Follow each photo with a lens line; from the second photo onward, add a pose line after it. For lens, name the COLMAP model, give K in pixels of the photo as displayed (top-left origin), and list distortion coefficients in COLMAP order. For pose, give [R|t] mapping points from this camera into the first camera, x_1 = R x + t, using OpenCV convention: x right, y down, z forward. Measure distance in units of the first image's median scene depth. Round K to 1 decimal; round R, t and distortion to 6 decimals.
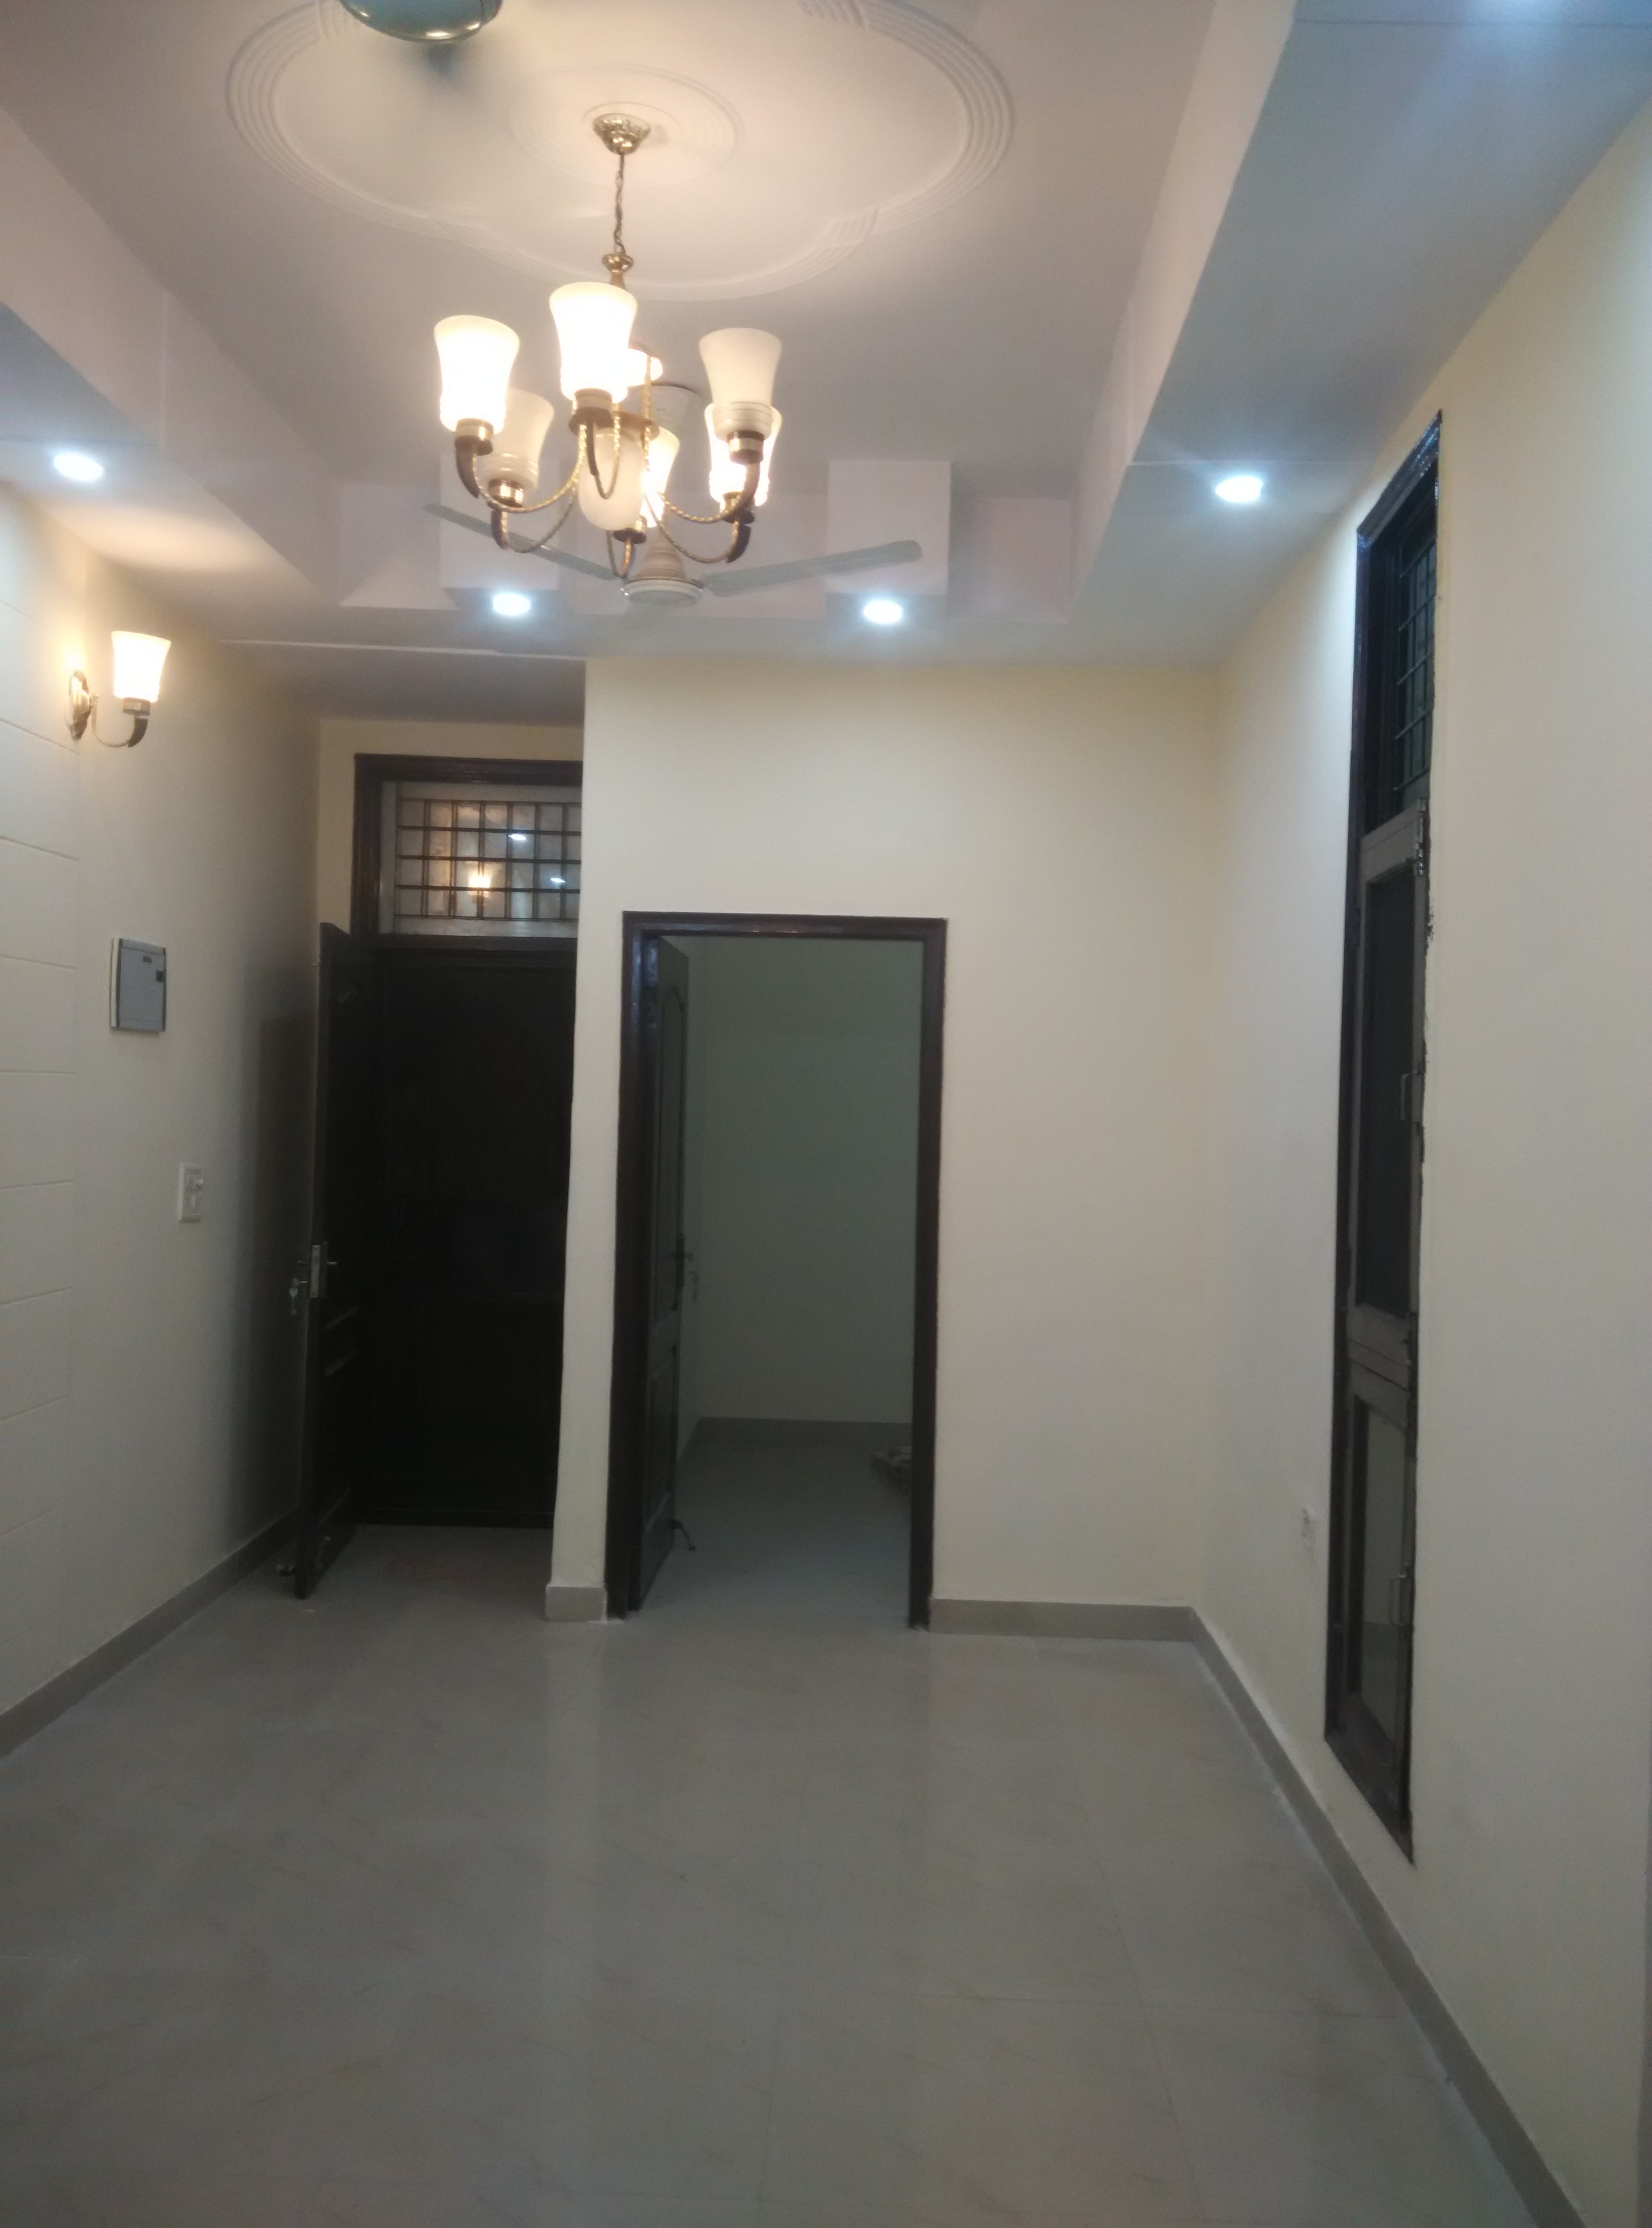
lens RADIAL K [[1819.8, 0, 824.7], [0, 1819.8, 1118.3], [0, 0, 1]] dist [0.093655, -0.165114]
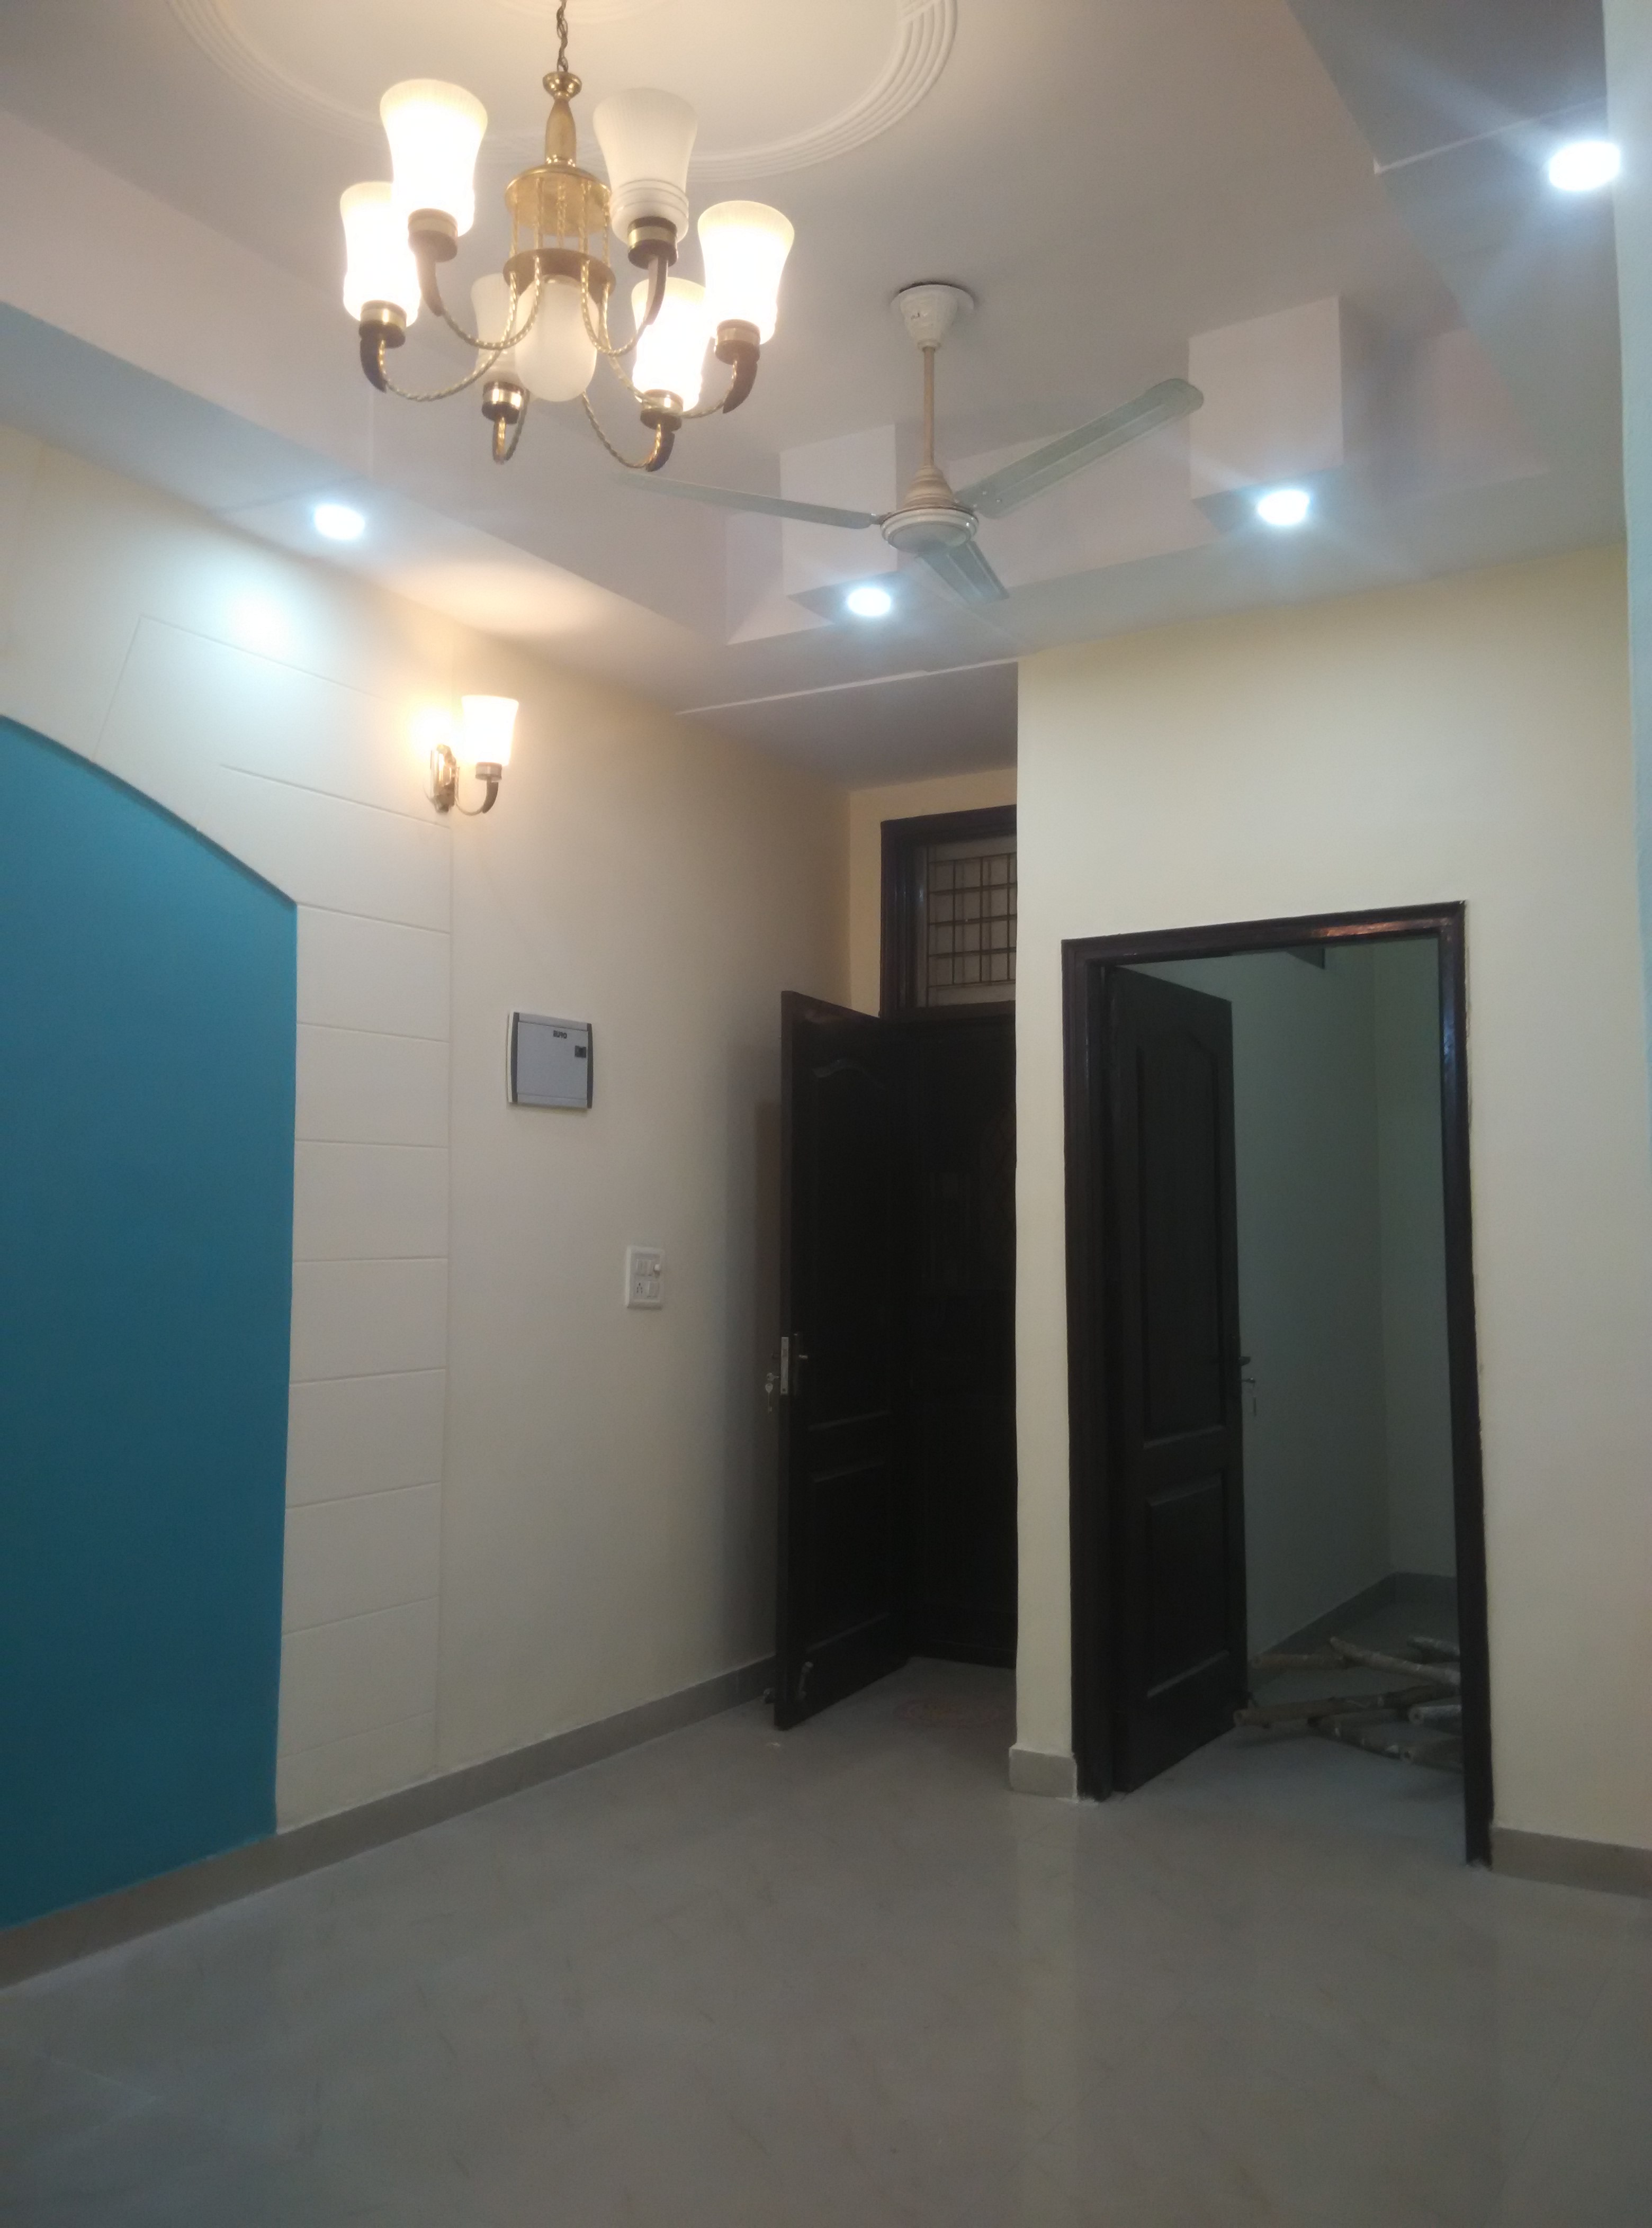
lens RADIAL K [[1819.8, 0, 819.5], [0, 1819.8, 1101.6], [0, 0, 1]] dist [0.093655, -0.165114]
pose [[0.867875, -0.062566, -0.492828, 0.206700], [0.020532, 0.995707, -0.090250, 0.036046], [0.496359, 0.068207, 0.865434, 0.213547]]
